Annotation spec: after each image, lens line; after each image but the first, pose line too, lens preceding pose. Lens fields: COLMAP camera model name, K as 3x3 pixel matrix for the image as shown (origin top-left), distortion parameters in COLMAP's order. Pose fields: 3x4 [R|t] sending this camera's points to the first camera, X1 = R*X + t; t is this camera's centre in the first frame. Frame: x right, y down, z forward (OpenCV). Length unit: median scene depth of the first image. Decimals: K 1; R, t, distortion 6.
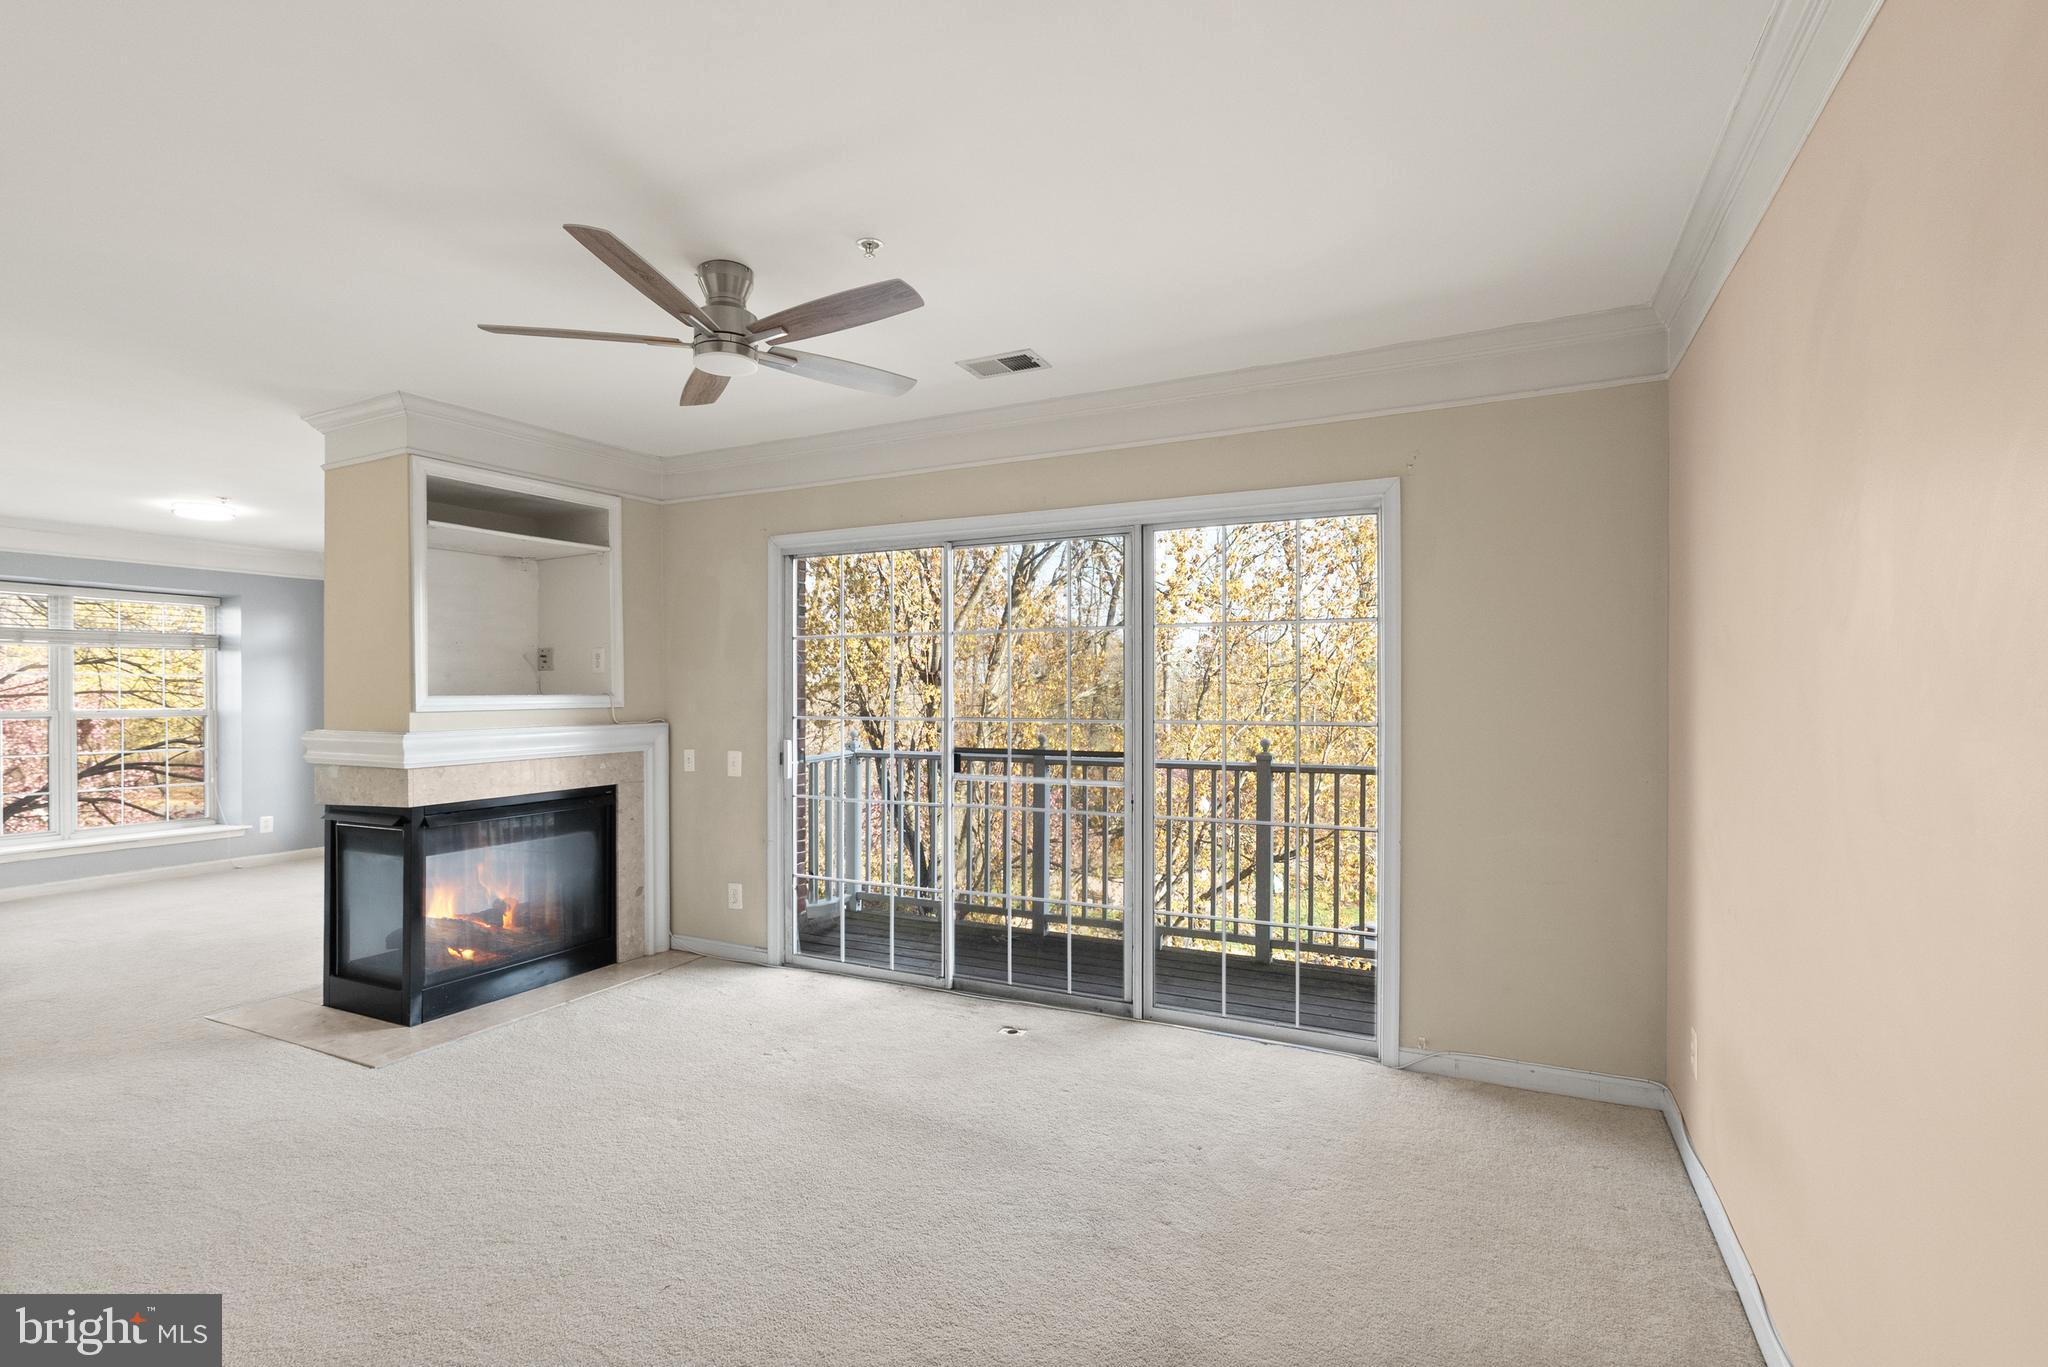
lens RADIAL K [[935.3, 0, 1003.7], [0, 935.3, 692.0], [0, 0, 1]] dist [-0.008188, 0.003632]
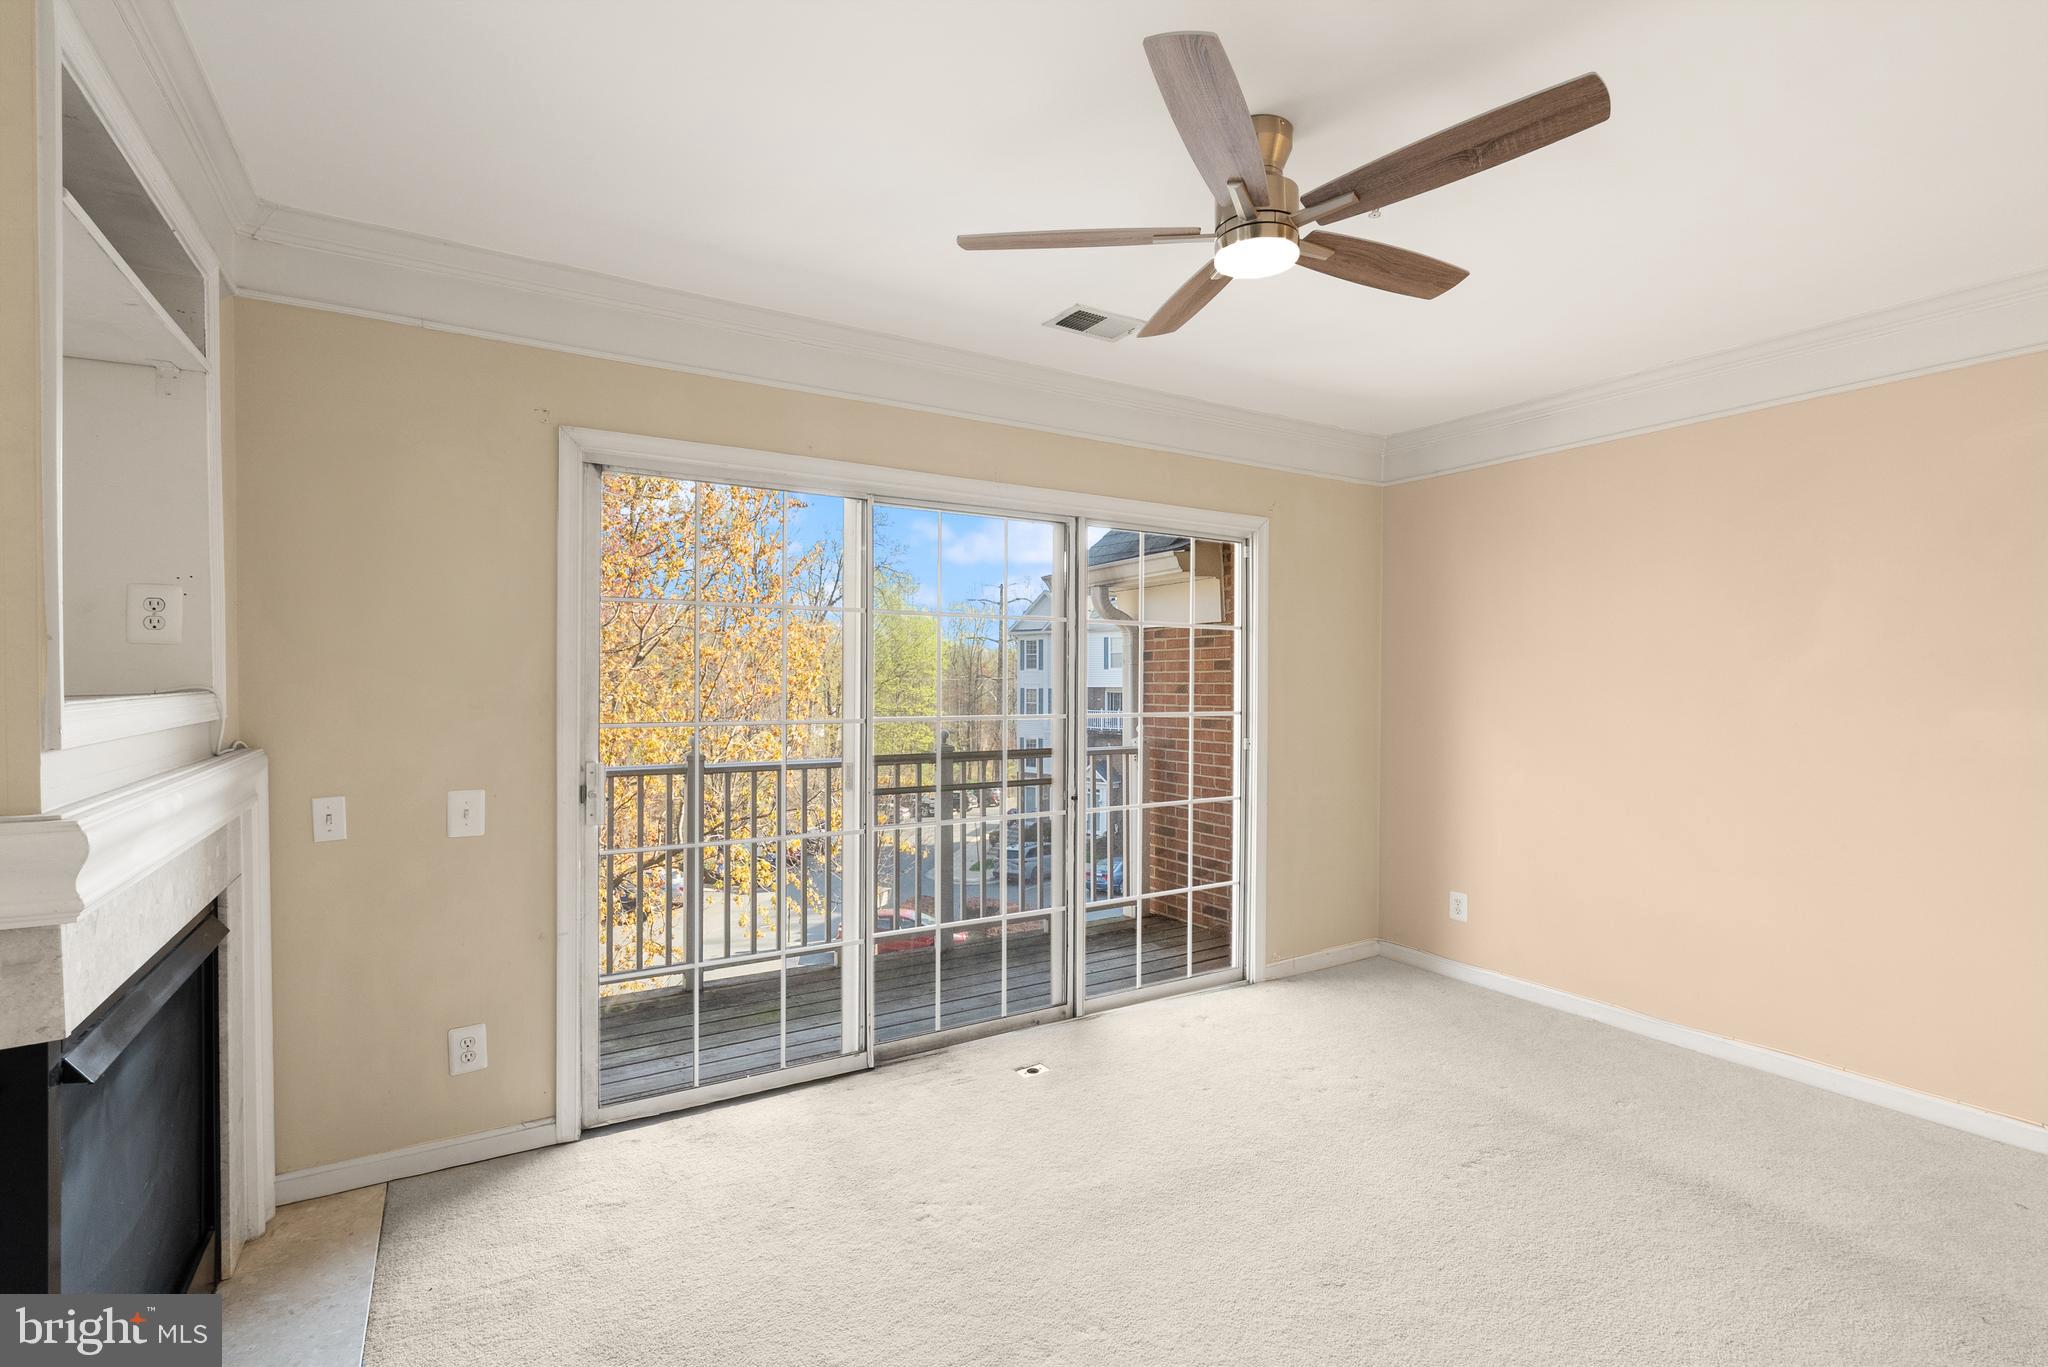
lens RADIAL K [[935.3, 0, 1041.0], [0, 935.3, 672.0], [0, 0, 1]] dist [-0.008188, 0.003632]
pose [[0.528697, 0.012736, 0.848715, -0.596873], [0.001611, 0.999871, -0.016008, 0.001883], [-0.848809, 0.009831, 0.528608, 0.423614]]
